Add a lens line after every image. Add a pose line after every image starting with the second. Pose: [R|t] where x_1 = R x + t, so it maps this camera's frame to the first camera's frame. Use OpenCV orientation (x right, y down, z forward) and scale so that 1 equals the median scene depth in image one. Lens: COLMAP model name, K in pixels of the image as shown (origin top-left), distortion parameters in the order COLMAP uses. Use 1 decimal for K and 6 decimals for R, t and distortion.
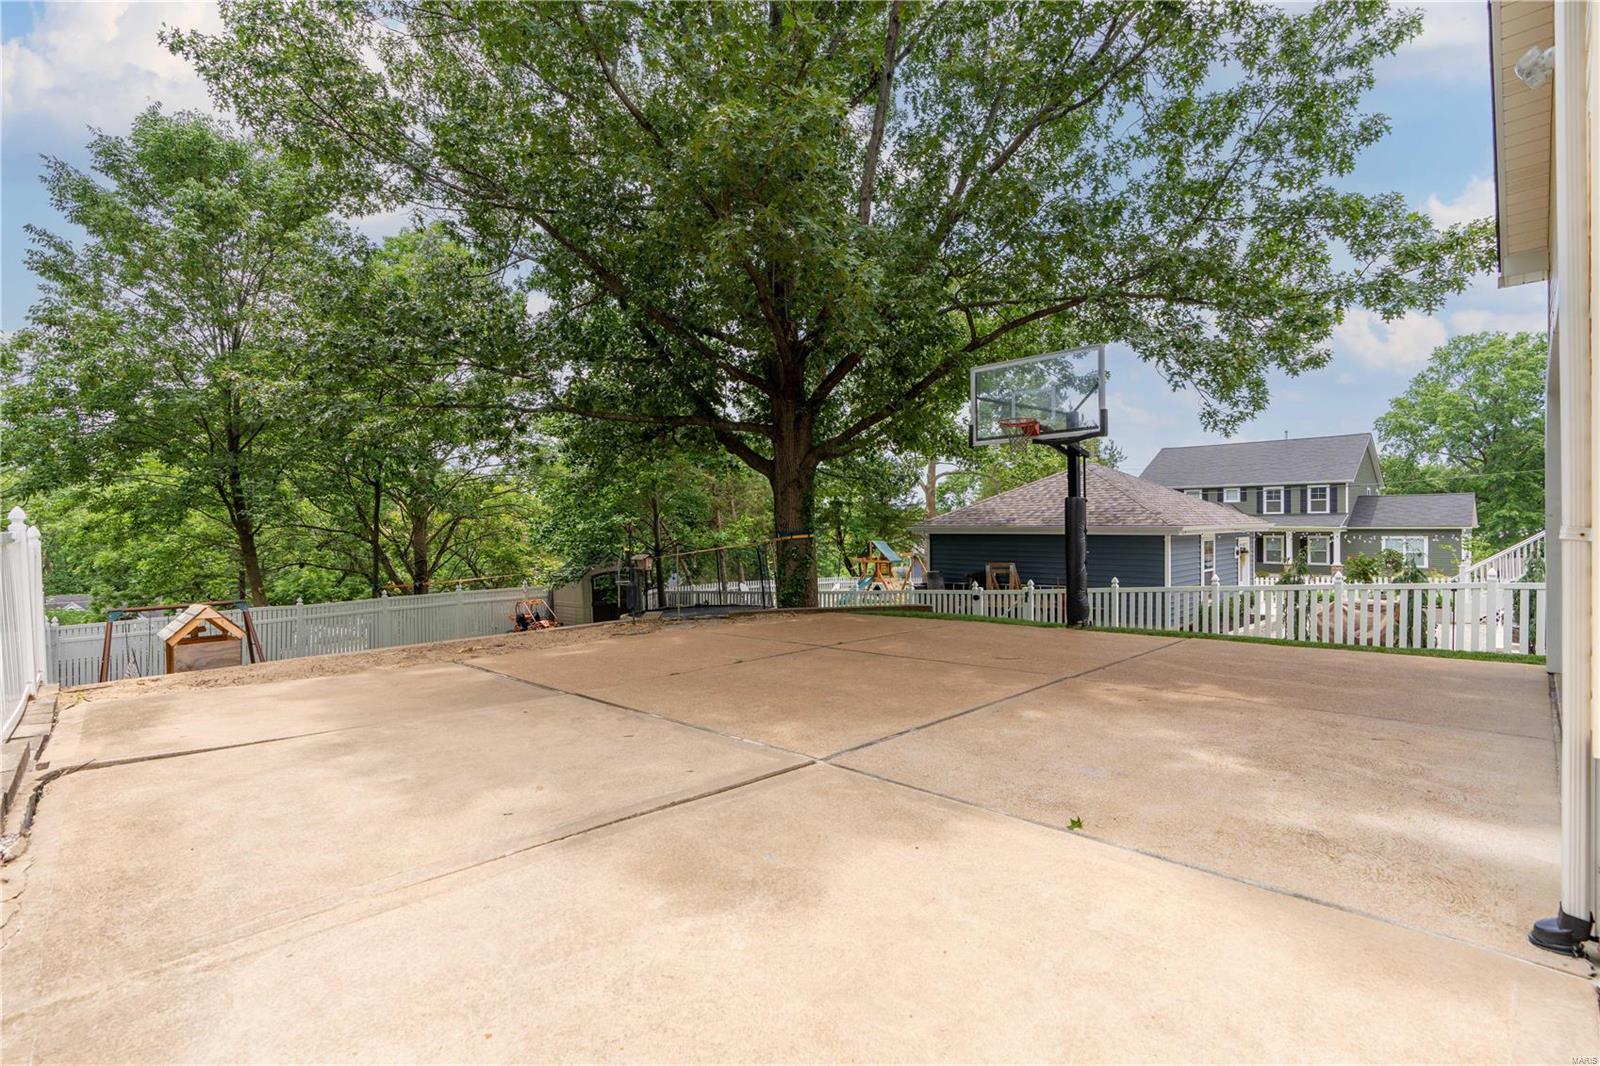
lens RADIAL K [[722.6, 0, 800.0], [0, 722.6, 533.0], [0, 0, 1]] dist [-0.004394, -0.000482]
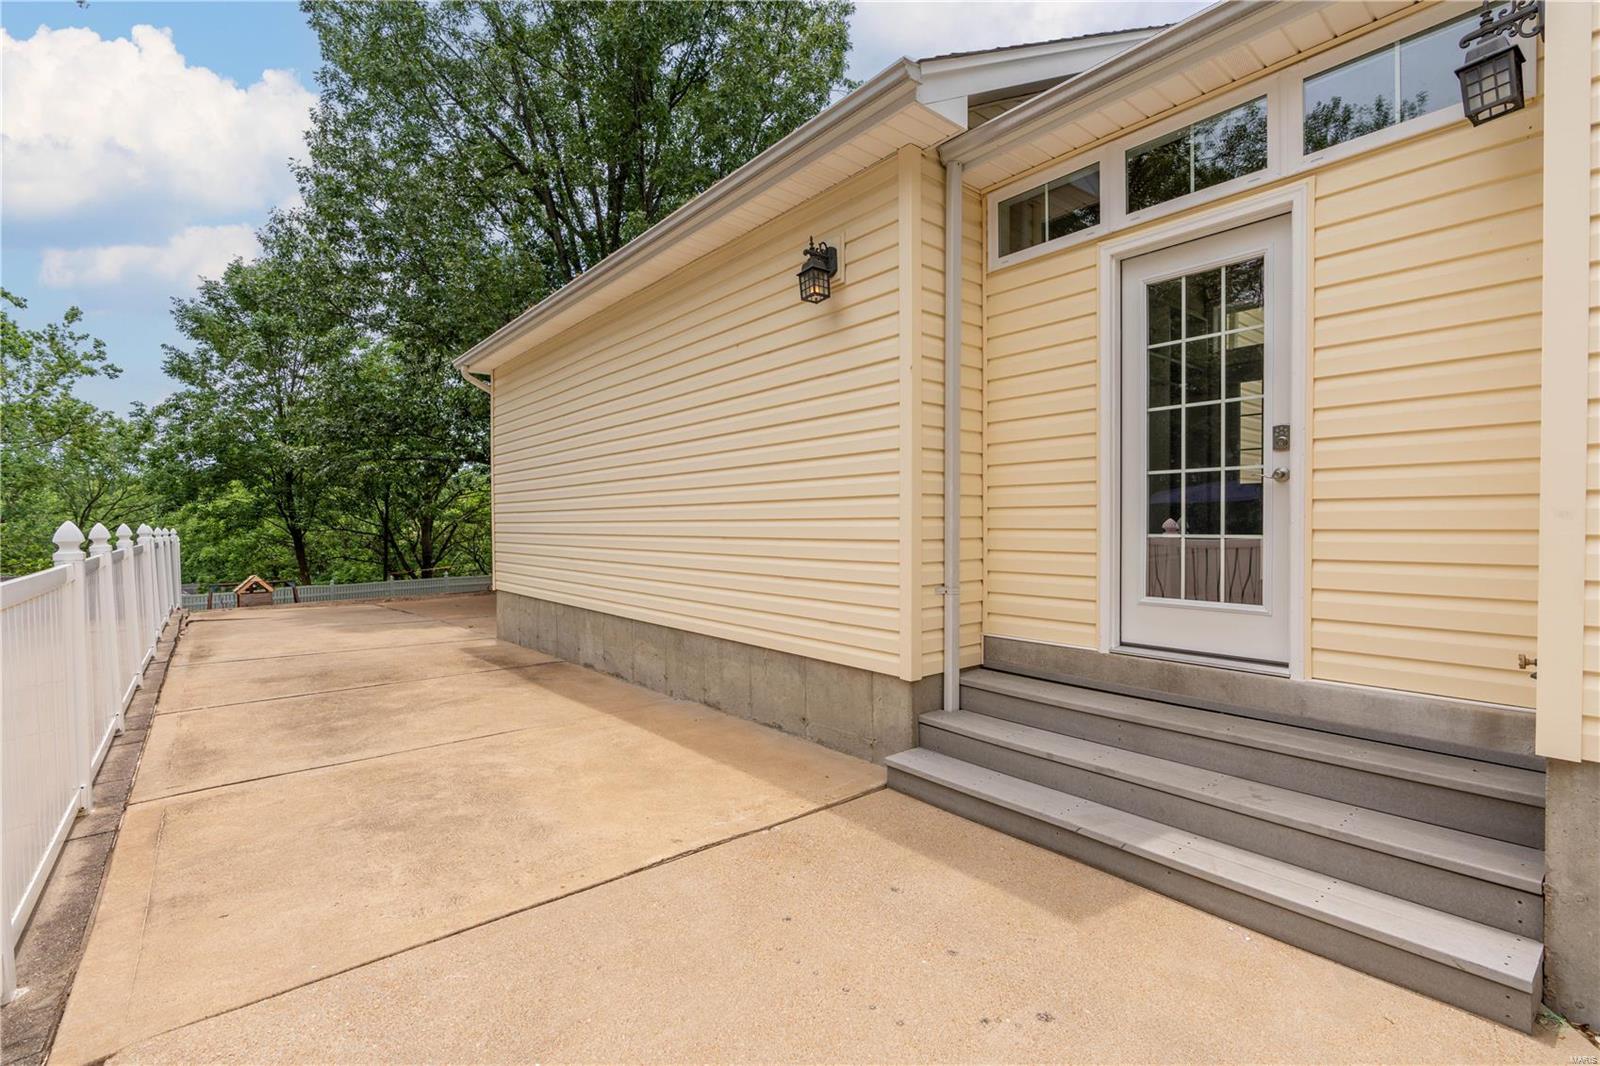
lens RADIAL K [[722.6, 0, 800.0], [0, 722.6, 533.0], [0, 0, 1]] dist [-0.004394, -0.000482]
pose [[0.996775, 0.001399, -0.080240, 0.373466], [-0.001319, 0.999999, 0.001047, -0.006560], [0.080242, -0.000938, 0.996775, -0.386285]]
